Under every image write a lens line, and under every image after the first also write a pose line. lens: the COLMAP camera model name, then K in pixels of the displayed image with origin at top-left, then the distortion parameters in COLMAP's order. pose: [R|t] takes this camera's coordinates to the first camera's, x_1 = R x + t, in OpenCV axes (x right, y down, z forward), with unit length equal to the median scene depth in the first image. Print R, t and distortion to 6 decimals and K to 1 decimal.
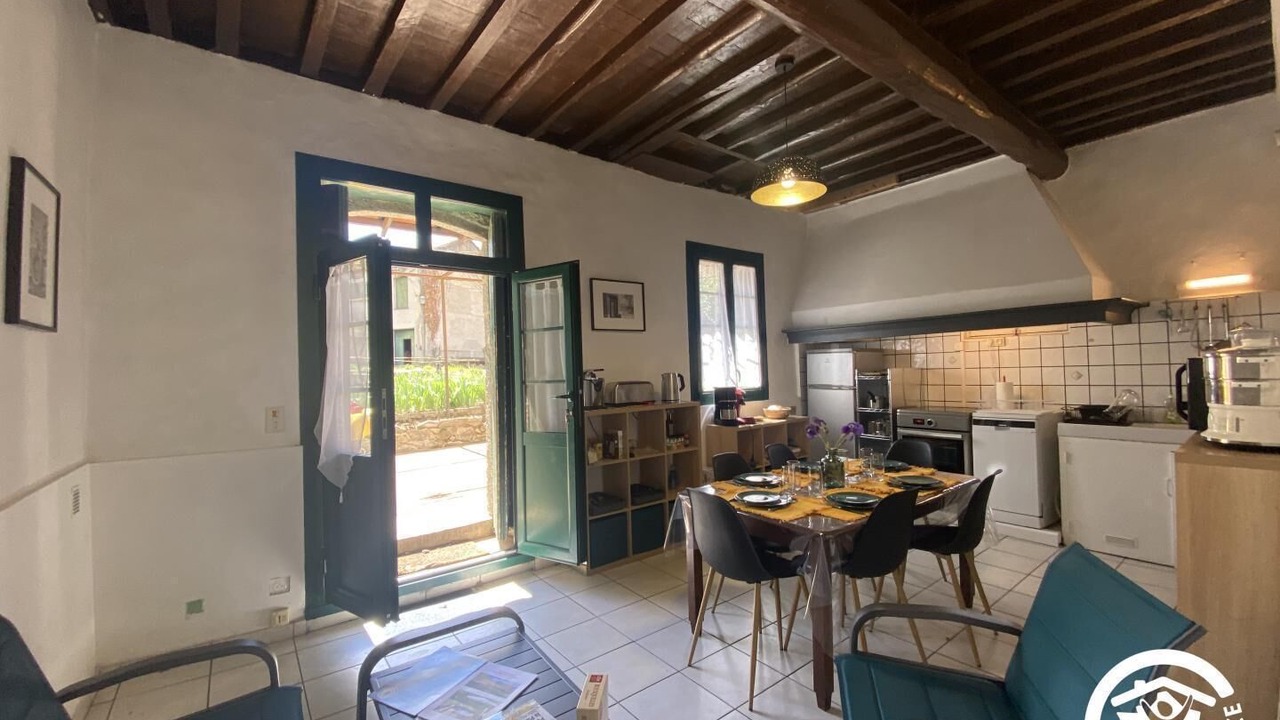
lens RADIAL K [[519.8, 0, 658.9], [0, 519.8, 357.1], [0, 0, 1]] dist [0.000205, -0.014794]
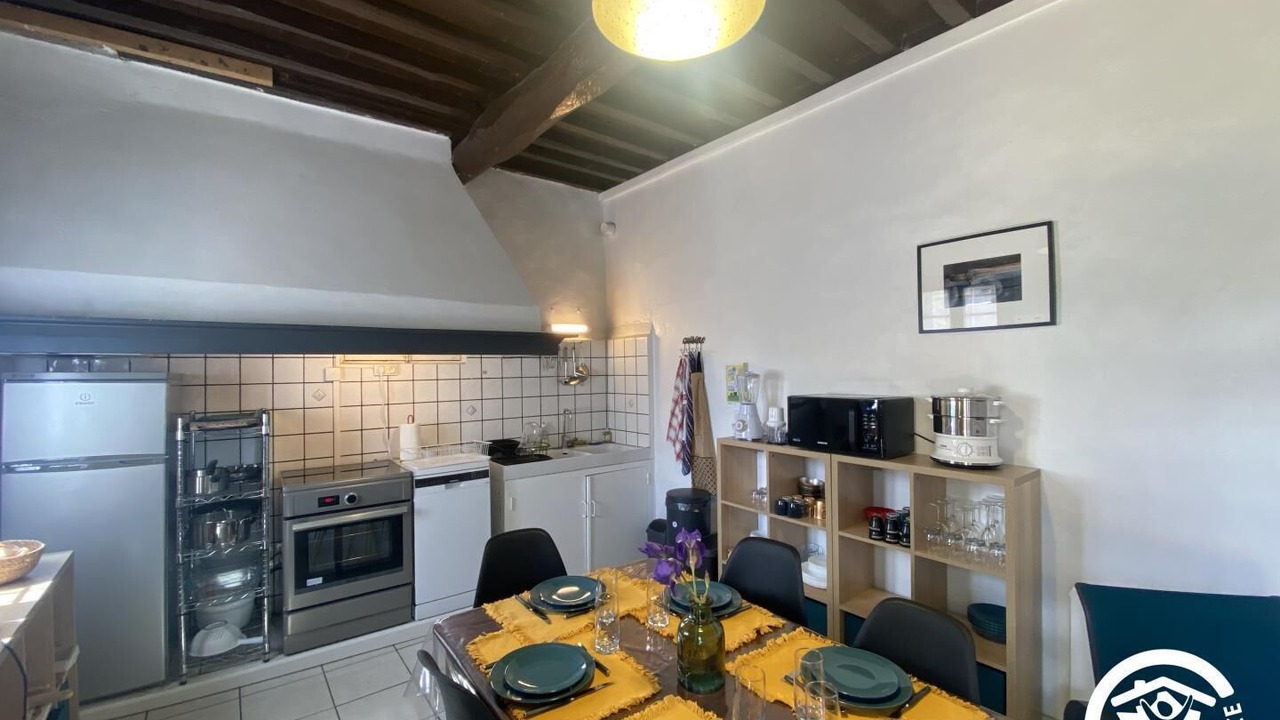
lens RADIAL K [[519.8, 0, 658.9], [0, 519.8, 357.1], [0, 0, 1]] dist [0.000205, -0.014794]
pose [[-0.020822, 0.051347, 0.998464, -0.109511], [-0.011406, 0.998603, -0.051592, -0.013869], [-0.999718, -0.012463, -0.020207, 0.652534]]
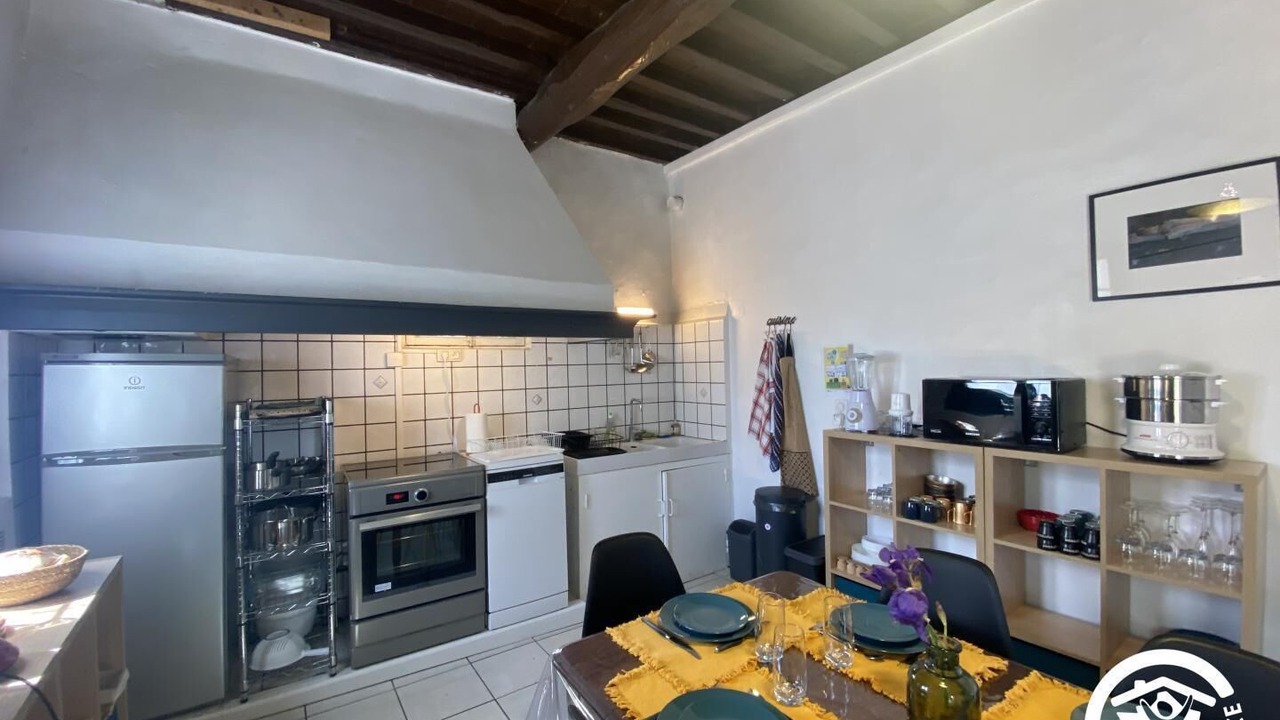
lens RADIAL K [[522.0, 0, 656.6], [0, 522.0, 357.6], [0, 0, 1]] dist [0.001078, -0.015868]
pose [[0.037101, 0.041960, 0.998430, -0.031428], [-0.007500, 0.999102, -0.041709, 0.000971], [-0.999283, -0.005940, 0.037382, 0.732201]]
